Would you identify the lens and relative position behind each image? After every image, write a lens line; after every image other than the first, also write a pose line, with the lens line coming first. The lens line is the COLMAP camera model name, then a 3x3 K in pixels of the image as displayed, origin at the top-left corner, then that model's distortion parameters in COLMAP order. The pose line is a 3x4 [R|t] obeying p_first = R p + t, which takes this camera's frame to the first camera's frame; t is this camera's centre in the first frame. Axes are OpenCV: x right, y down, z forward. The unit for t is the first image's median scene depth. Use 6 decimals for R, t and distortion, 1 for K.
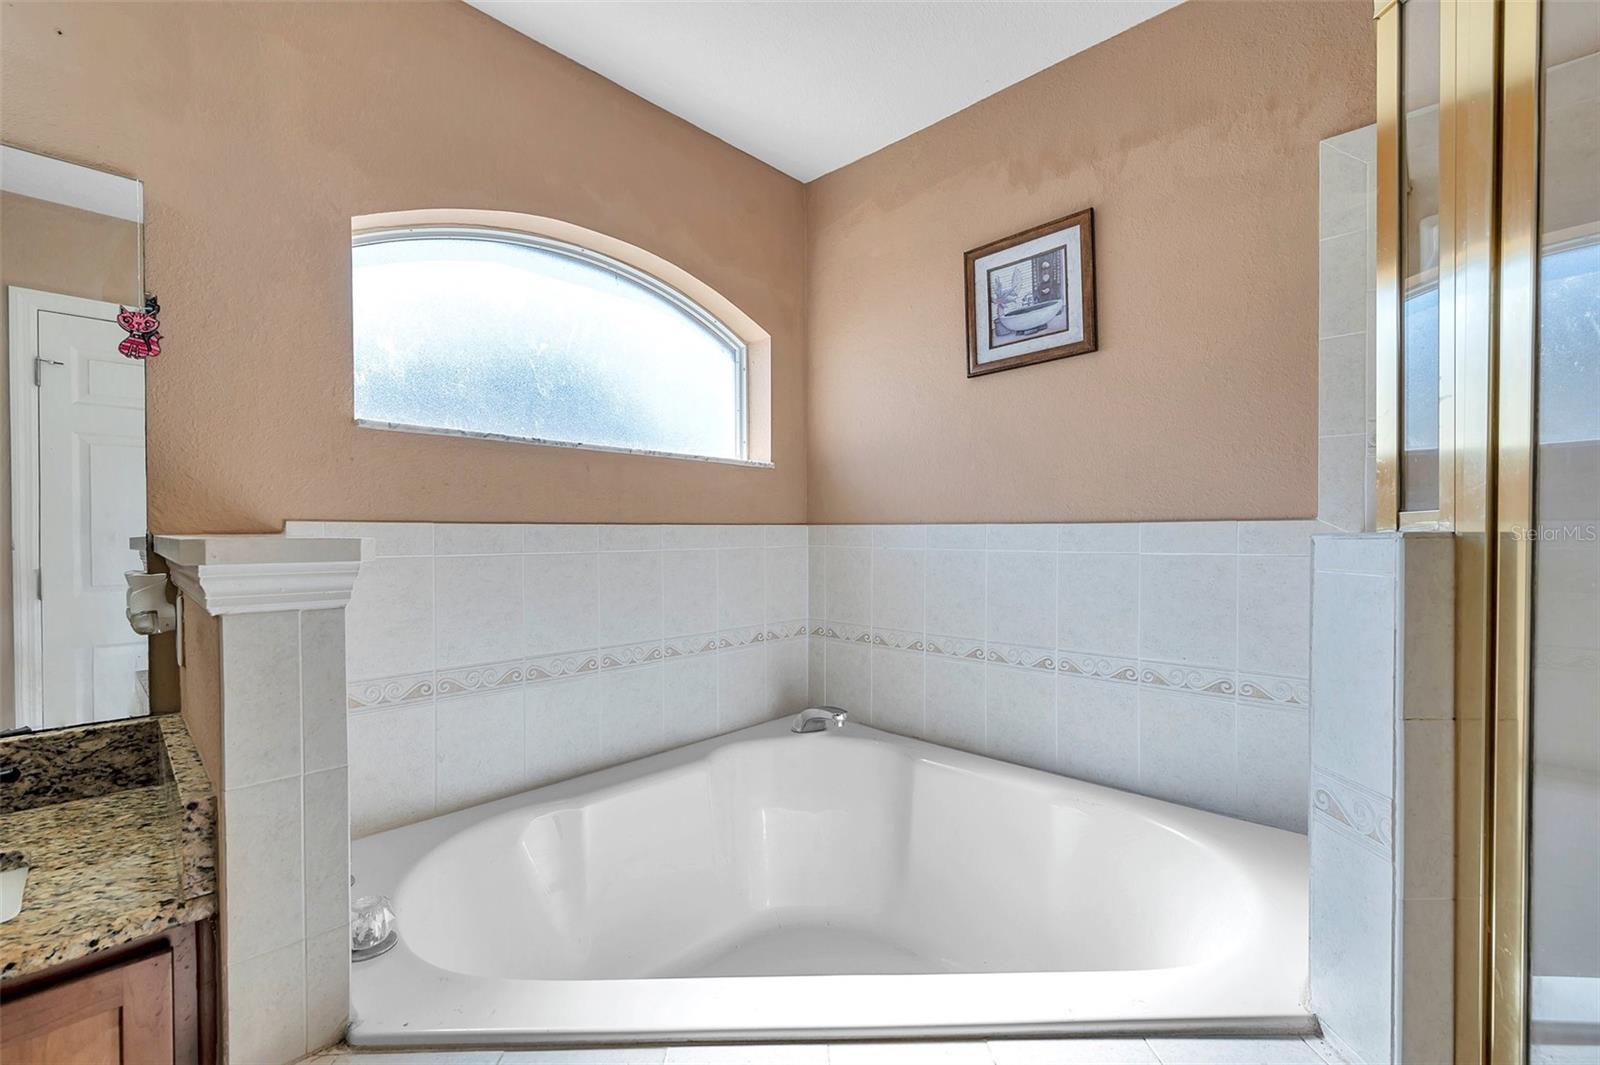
lens RADIAL K [[679.2, 0, 801.6], [0, 679.2, 539.3], [0, 0, 1]] dist [-0.001205, 0.000089]
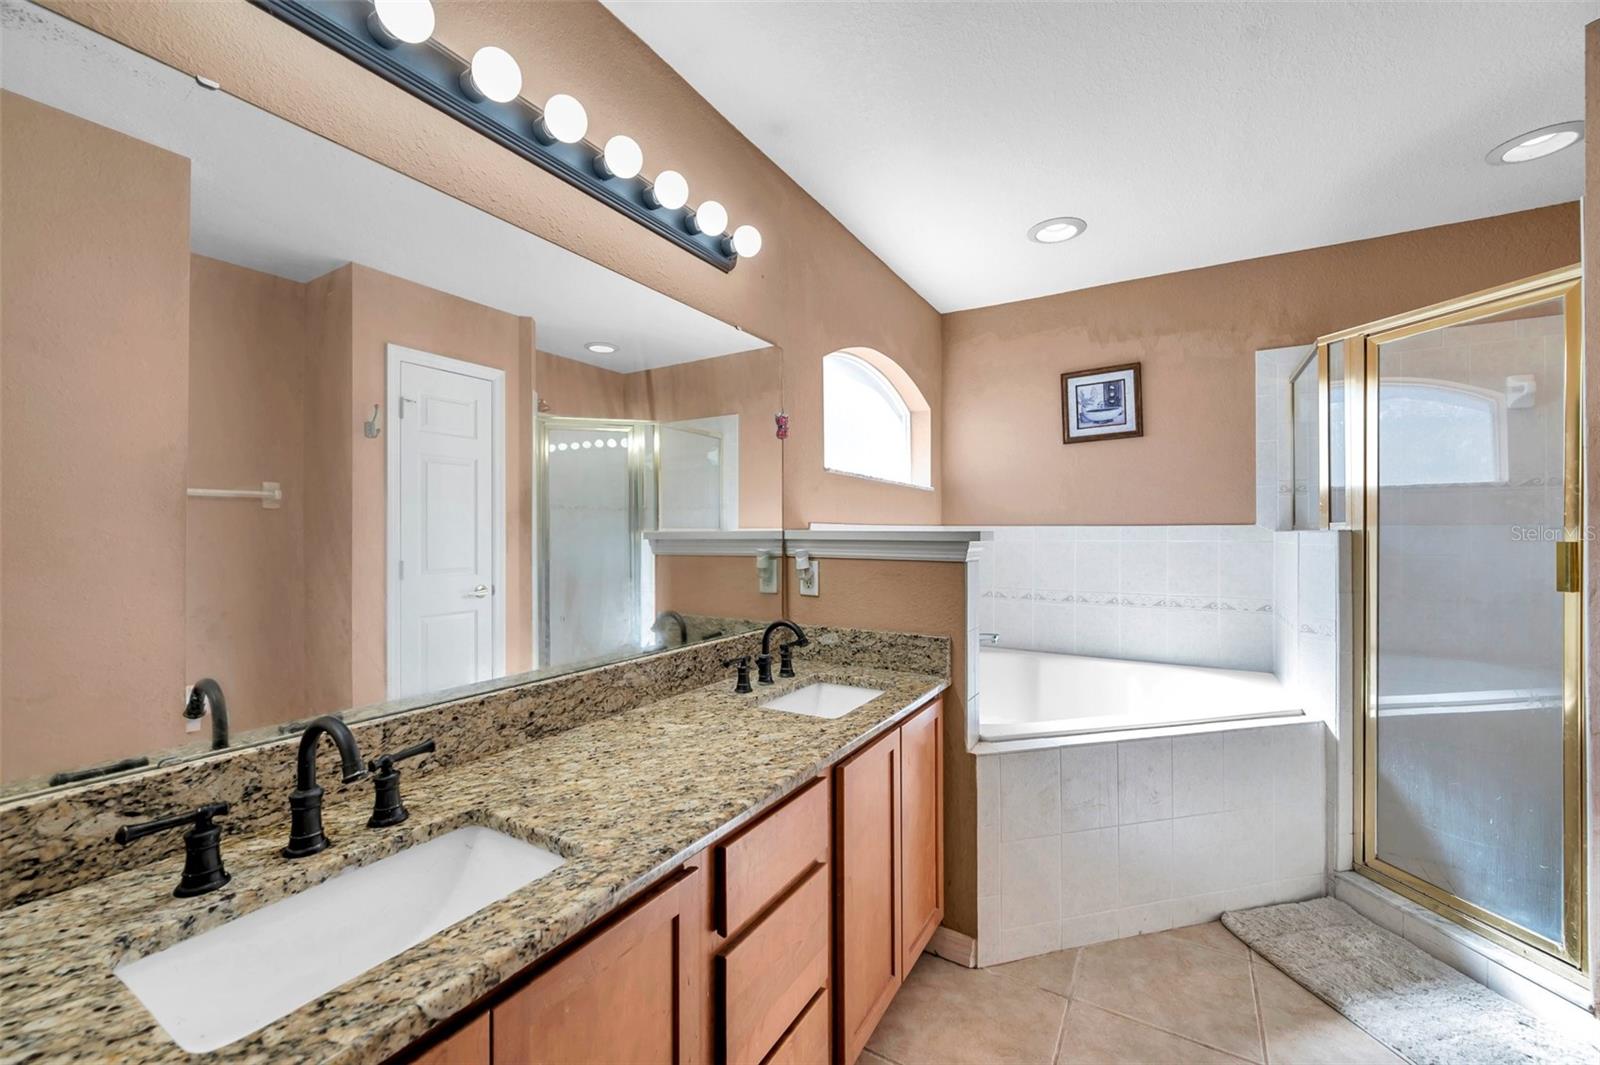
lens RADIAL K [[631.9, 0, 801.4], [0, 631.9, 530.9], [0, 0, 1]] dist [-0.001027, -0.000061]
pose [[0.974332, 0.002205, 0.225107, -0.942393], [0.000560, 0.999925, -0.012219, 0.012420], [-0.225117, 0.012031, 0.974257, -0.542654]]
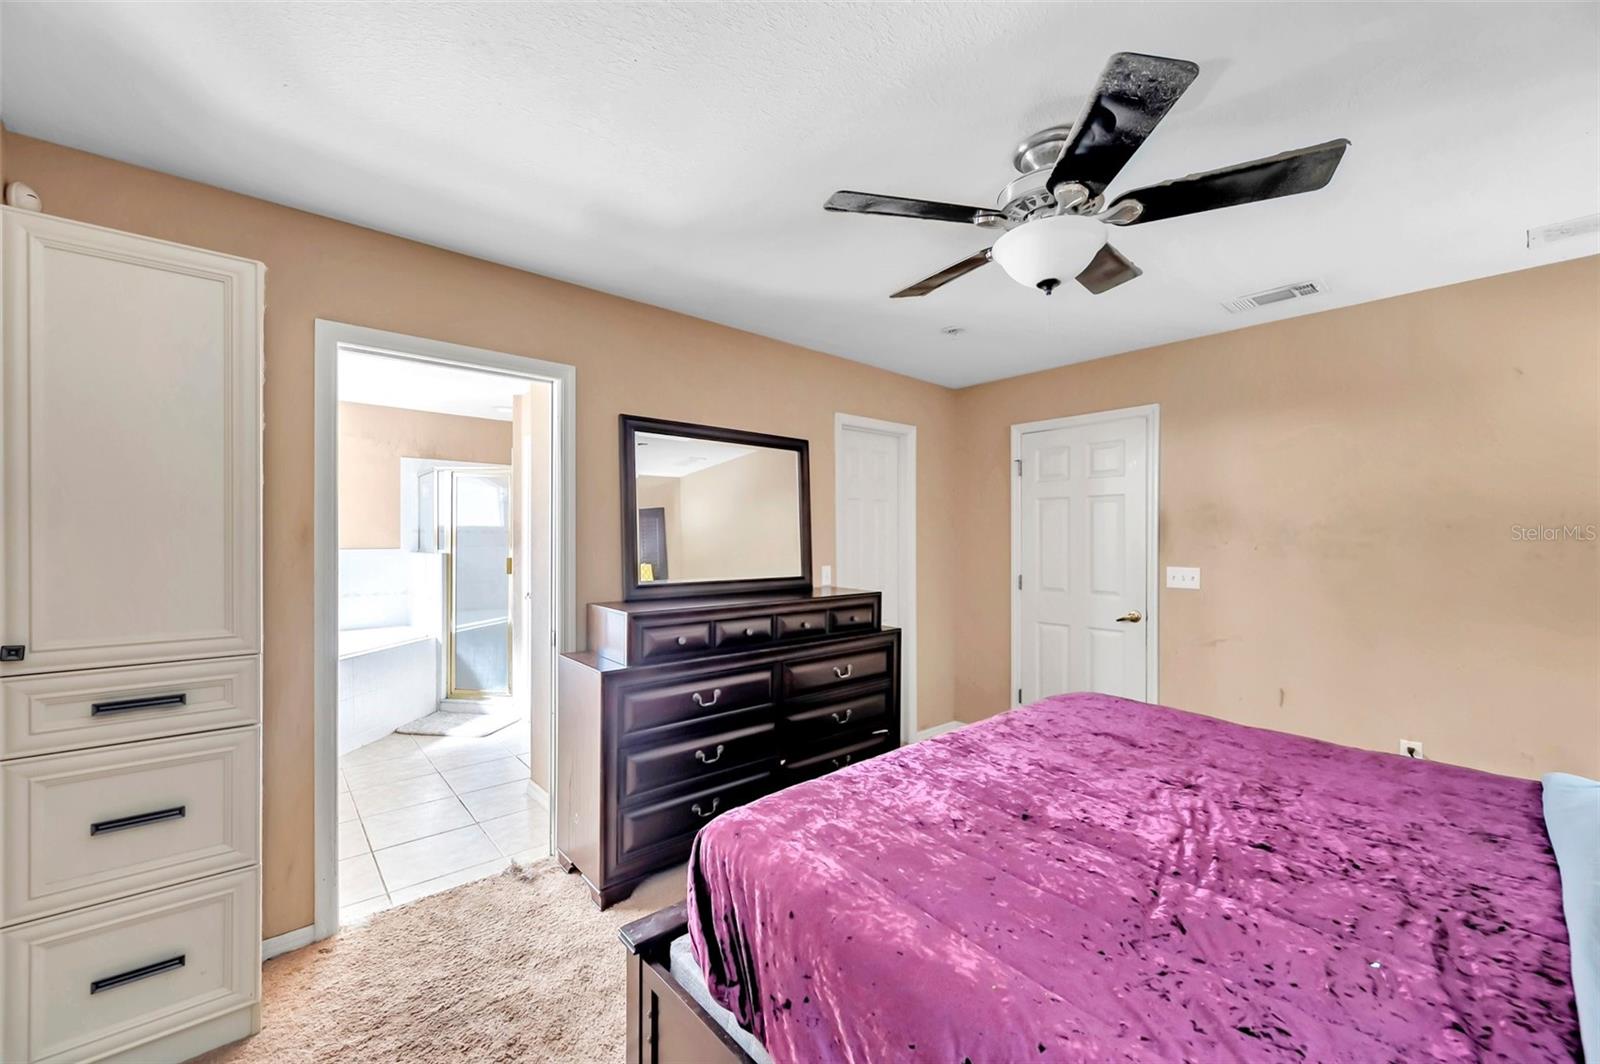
lens RADIAL K [[631.9, 0, 808.3], [0, 631.9, 537.0], [0, 0, 1]] dist [-0.001027, -0.000061]
pose [[0.083461, 0.003246, 0.996506, -2.410572], [0.007076, 0.999968, -0.003850, -0.059006], [-0.996486, 0.007373, 0.083435, -1.506379]]
